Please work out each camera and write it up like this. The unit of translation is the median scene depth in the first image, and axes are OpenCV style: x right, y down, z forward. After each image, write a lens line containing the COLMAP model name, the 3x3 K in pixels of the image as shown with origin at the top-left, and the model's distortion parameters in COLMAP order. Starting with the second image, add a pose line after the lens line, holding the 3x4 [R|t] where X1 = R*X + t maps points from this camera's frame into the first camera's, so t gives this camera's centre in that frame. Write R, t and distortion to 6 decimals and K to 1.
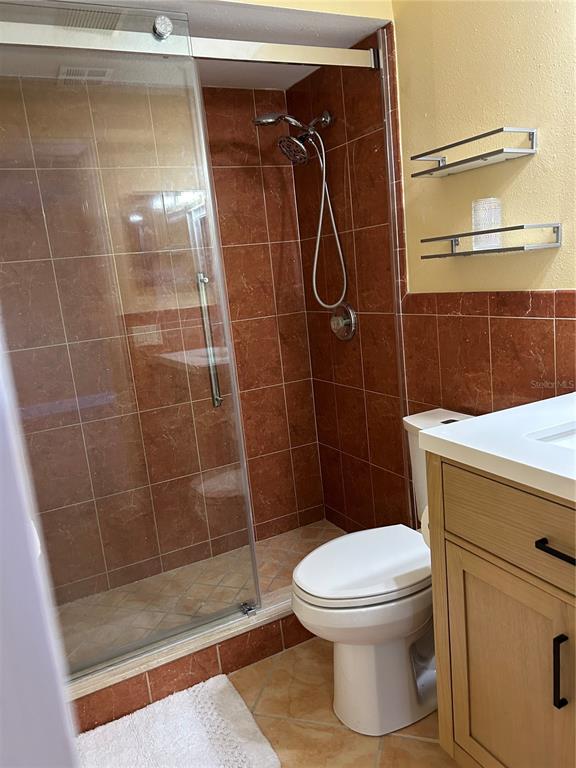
lens RADIAL K [[578.3, 0, 289.0], [0, 578.3, 389.3], [0, 0, 1]] dist [0.025348, -0.027793]
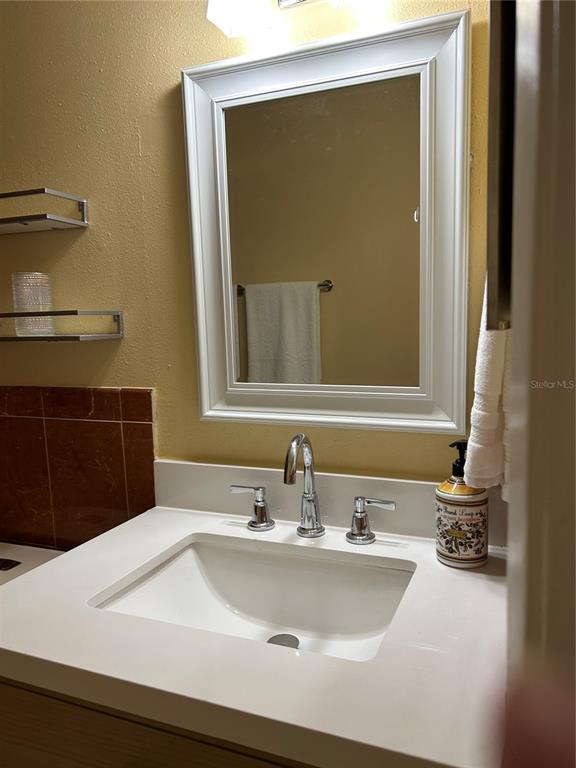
lens RADIAL K [[578.3, 0, 292.3], [0, 578.3, 385.4], [0, 0, 1]] dist [0.025348, -0.027793]
pose [[0.767423, -0.001500, 0.641139, 0.108237], [0.084949, 0.991419, -0.099362, -0.068465], [-0.635488, 0.130717, 0.760965, 0.196106]]
